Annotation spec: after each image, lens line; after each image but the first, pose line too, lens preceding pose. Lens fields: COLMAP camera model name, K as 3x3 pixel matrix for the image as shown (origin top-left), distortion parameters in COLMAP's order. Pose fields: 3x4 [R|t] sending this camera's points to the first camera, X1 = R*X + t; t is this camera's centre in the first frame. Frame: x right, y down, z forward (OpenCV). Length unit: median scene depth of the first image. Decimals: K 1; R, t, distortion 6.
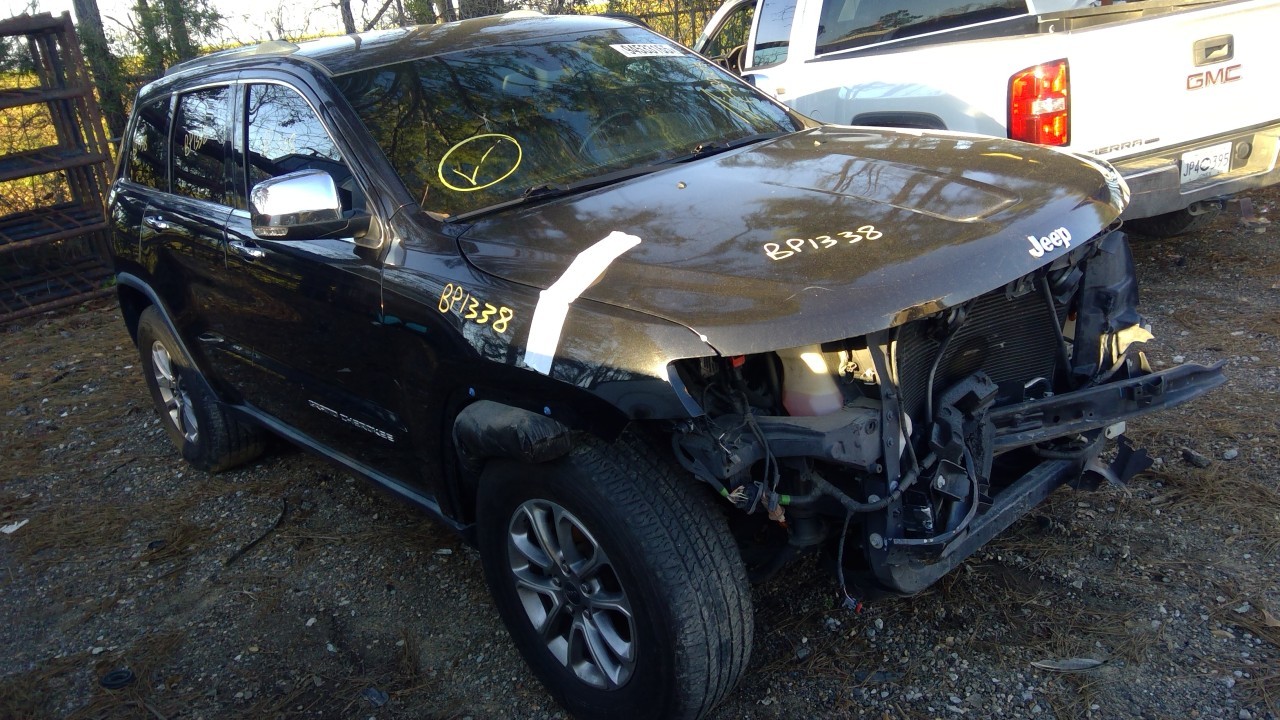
lens RADIAL K [[1024.0, 0, 639.0], [0, 1024.0, 359.1], [0, 0, 1]] dist [0.099461, -0.146096]
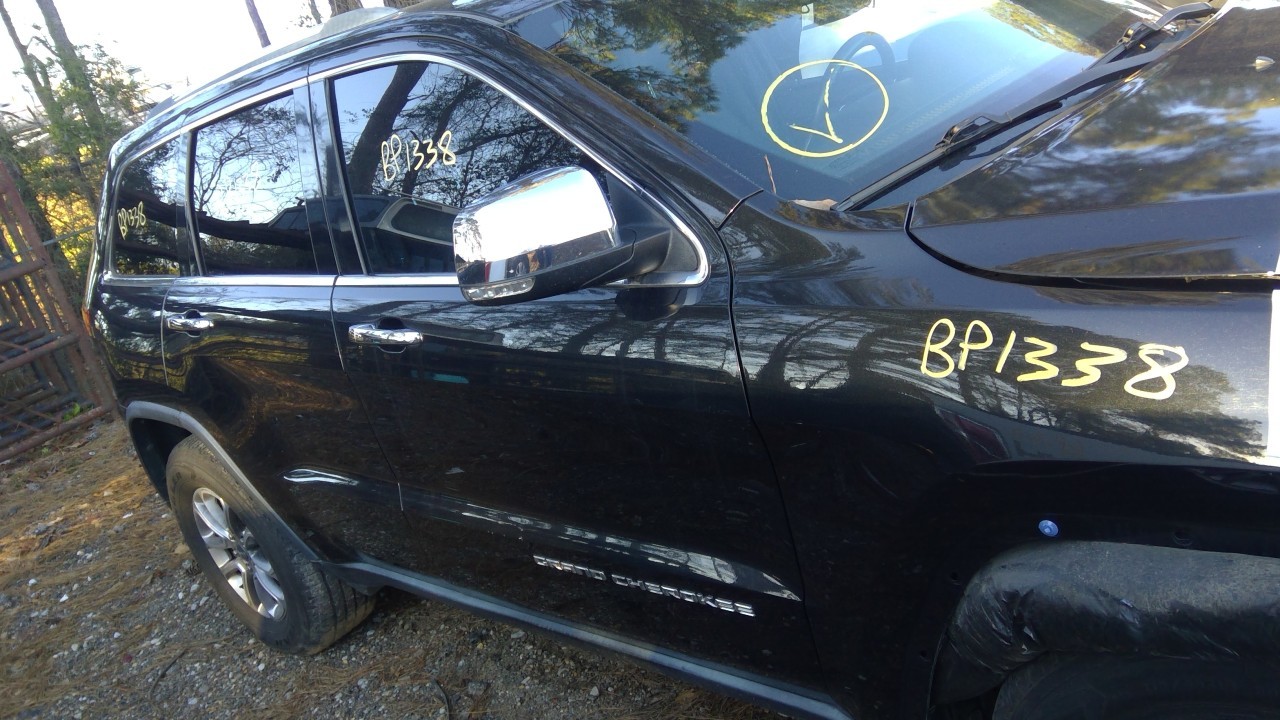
lens RADIAL K [[1024.0, 0, 642.8], [0, 1024.0, 353.8], [0, 0, 1]] dist [0.099461, -0.146096]
pose [[0.981760, -0.179856, 0.061634, -0.322269], [0.181264, 0.983270, -0.018012, -0.066204], [-0.057363, 0.028856, 0.997936, 0.452187]]
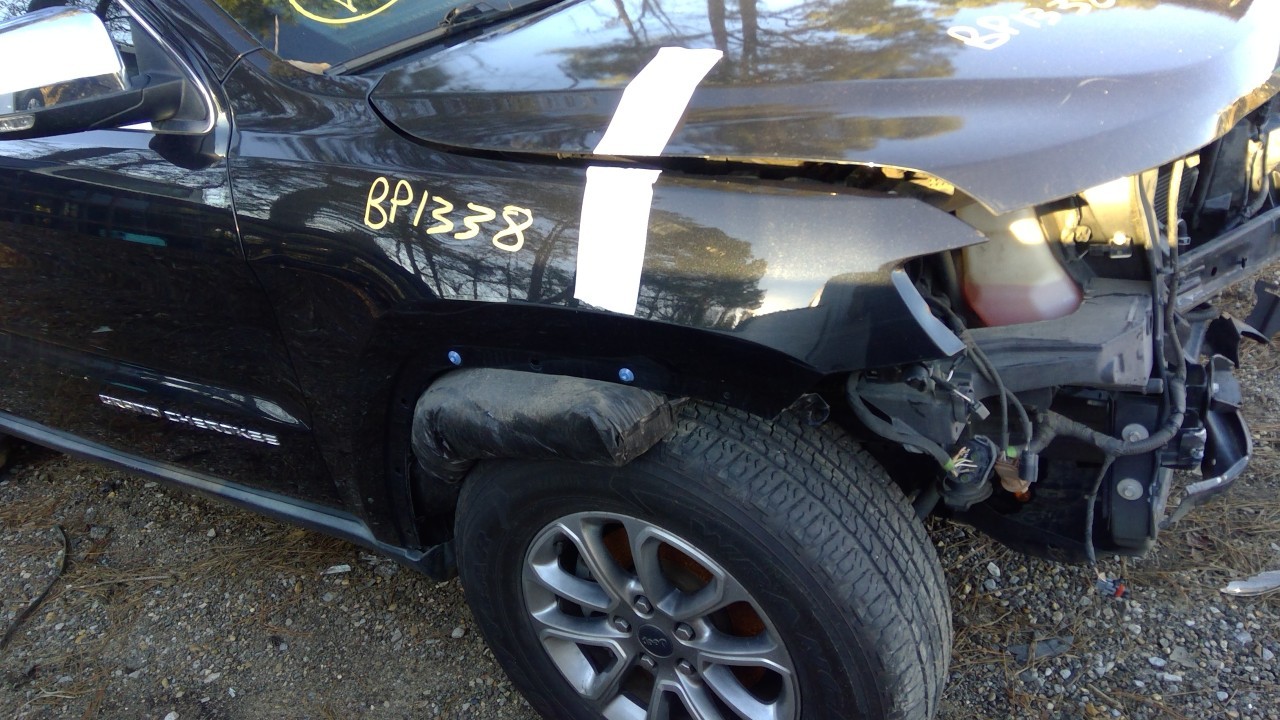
lens RADIAL K [[1024.0, 0, 647.4], [0, 1024.0, 367.1], [0, 0, 1]] dist [0.099461, -0.146096]
pose [[0.958019, -0.154569, 0.241470, -0.175340], [0.125094, 0.983184, 0.133047, -0.024286], [-0.257974, -0.097255, 0.961244, 0.351248]]
